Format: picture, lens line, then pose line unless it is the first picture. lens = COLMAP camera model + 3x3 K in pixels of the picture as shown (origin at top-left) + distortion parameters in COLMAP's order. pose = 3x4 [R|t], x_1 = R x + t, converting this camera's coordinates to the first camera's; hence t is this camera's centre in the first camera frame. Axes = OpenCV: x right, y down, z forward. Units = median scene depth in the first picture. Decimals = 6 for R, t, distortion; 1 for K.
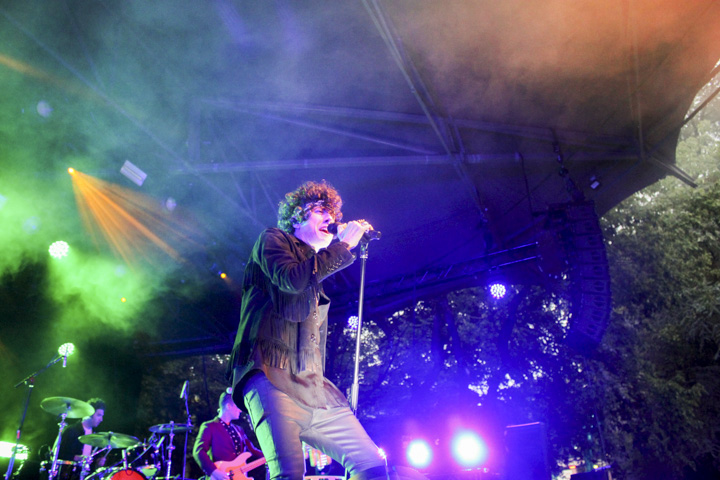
lens RADIAL K [[591.5, 0, 360.0], [0, 591.5, 240.0], [0, 0, 1]] dist [0.004905, 0.010495]
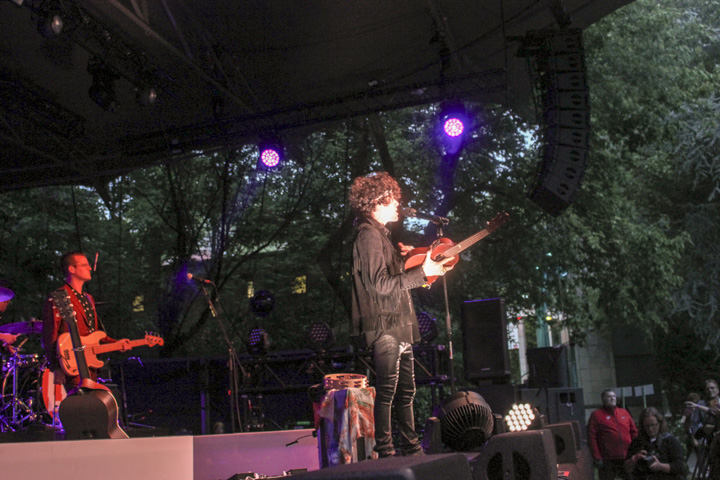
lens RADIAL K [[933.2, 0, 360.0], [0, 933.2, 240.0], [0, 0, 1]] dist [0.005774, 0.576828]
pose [[0.987256, -0.013744, 0.158544, -0.058856], [-0.030073, 0.962201, 0.270676, -0.073116], [-0.156271, -0.271995, 0.949525, -0.132021]]
